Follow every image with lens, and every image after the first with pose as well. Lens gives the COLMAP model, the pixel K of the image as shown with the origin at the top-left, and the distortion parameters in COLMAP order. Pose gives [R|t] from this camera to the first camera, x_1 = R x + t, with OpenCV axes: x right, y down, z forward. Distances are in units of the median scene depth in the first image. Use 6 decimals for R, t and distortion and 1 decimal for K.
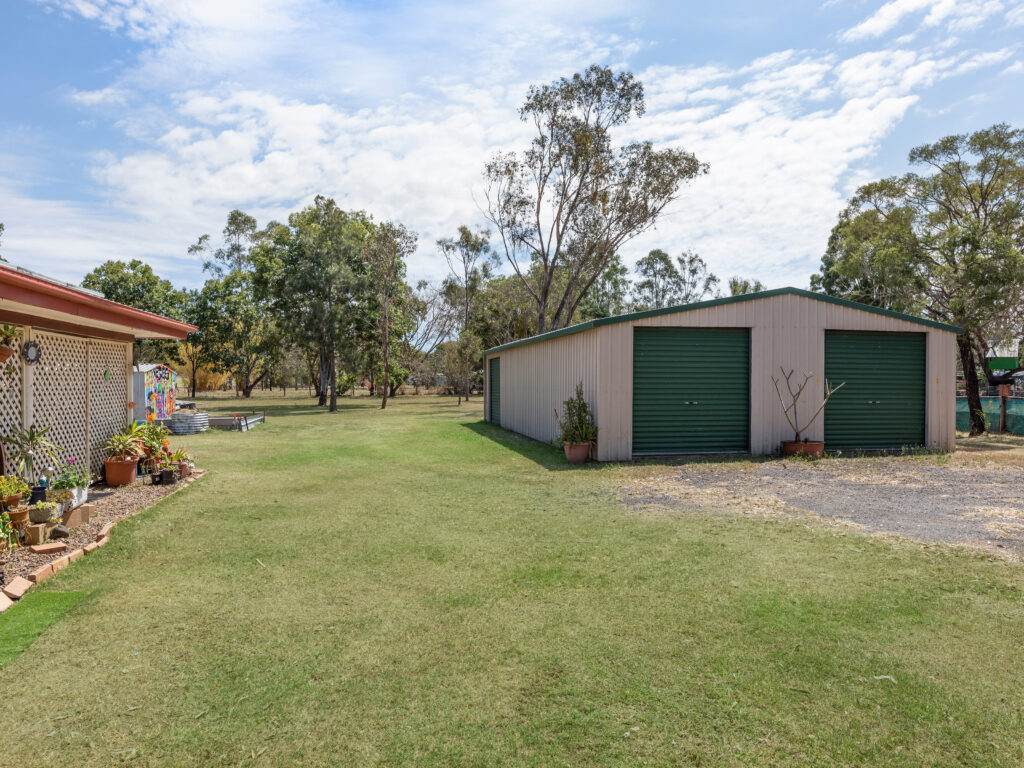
lens RADIAL K [[672.6, 0, 506.4], [0, 672.6, 394.1], [0, 0, 1]] dist [0.010629, 0.000588]
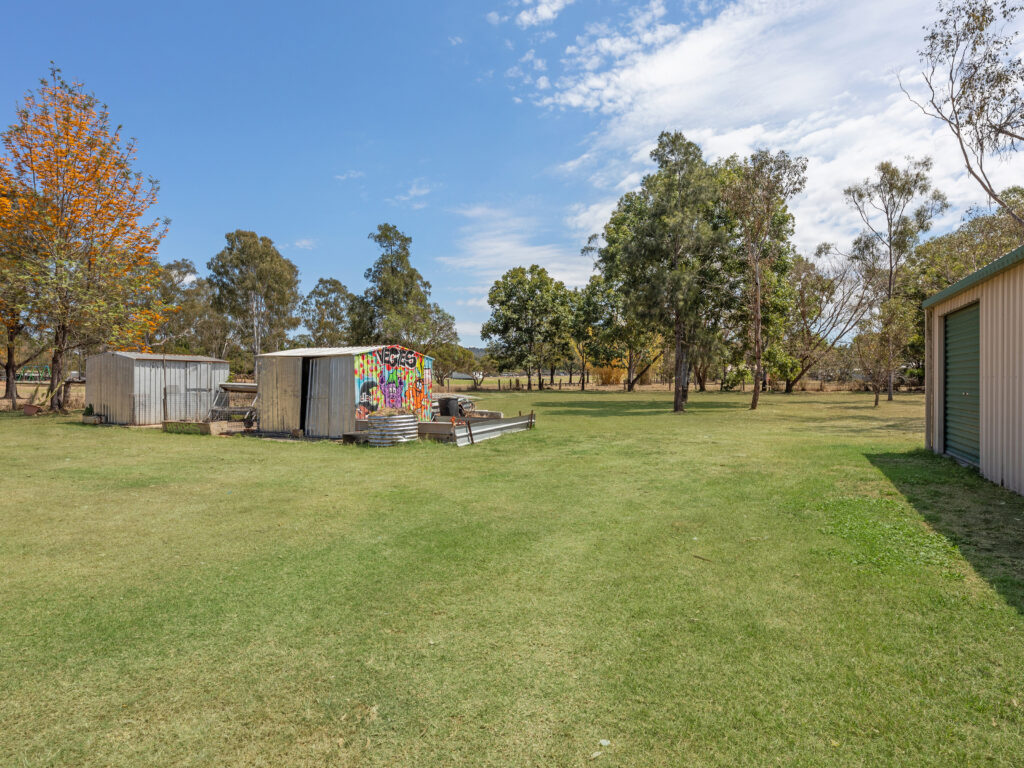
lens RADIAL K [[588.4, 0, 510.4], [0, 588.4, 382.3], [0, 0, 1]] dist [-0.013957, 0.008960]
pose [[0.803685, 0.005378, -0.595031, -0.011215], [-0.011827, 0.999906, -0.006937, -0.000298], [0.594938, 0.012613, 0.803673, 0.241015]]
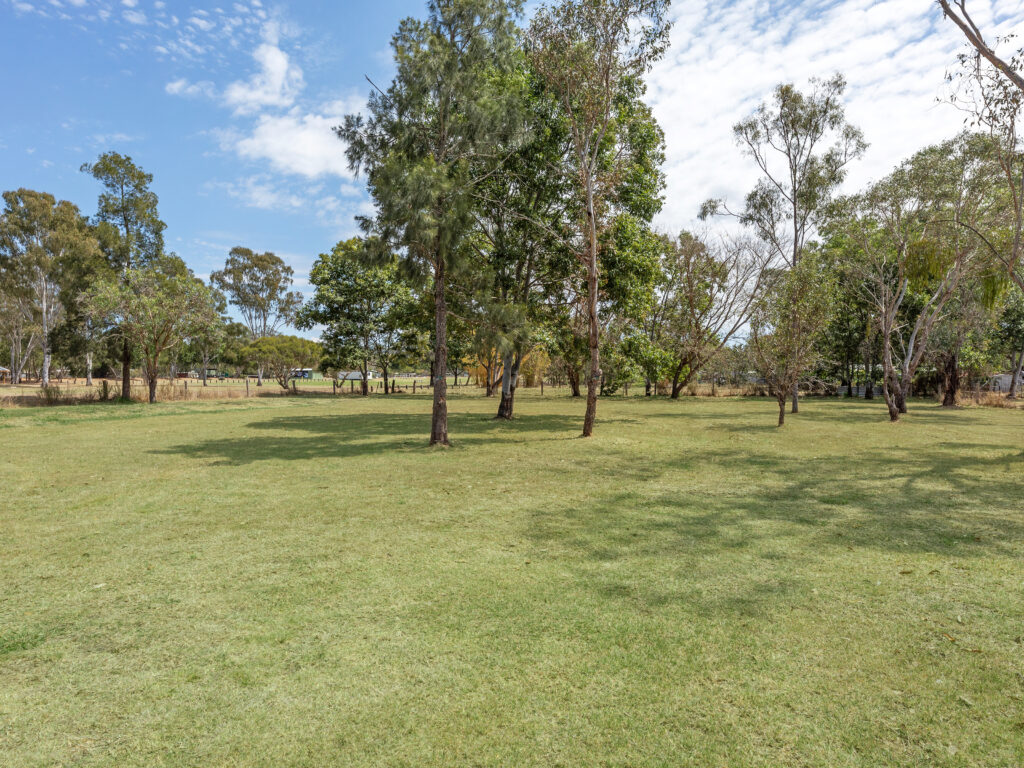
lens RADIAL K [[599.2, 0, 514.0], [0, 599.2, 374.6], [0, 0, 1]] dist [-0.025944, -0.000956]
pose [[0.885587, 0.002739, -0.464465, -0.035479], [-0.015690, 0.999588, -0.024021, -0.004663], [0.464208, 0.028560, 0.885266, 0.475636]]
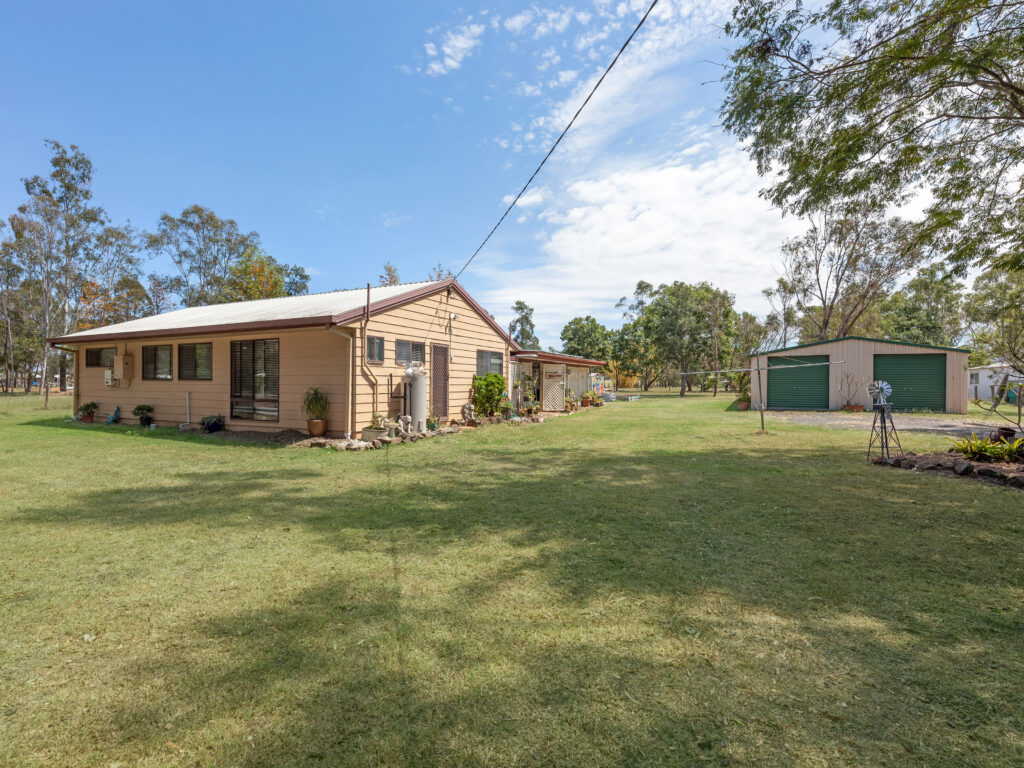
lens RADIAL K [[519.8, 0, 507.0], [0, 519.8, 383.9], [0, 0, 1]] dist [-0.000435, -0.000171]
pose [[0.794210, 0.000567, -0.607642, 0.152741], [-0.011472, 0.999835, -0.014062, 0.010215], [0.607534, 0.018139, 0.794086, -0.287063]]
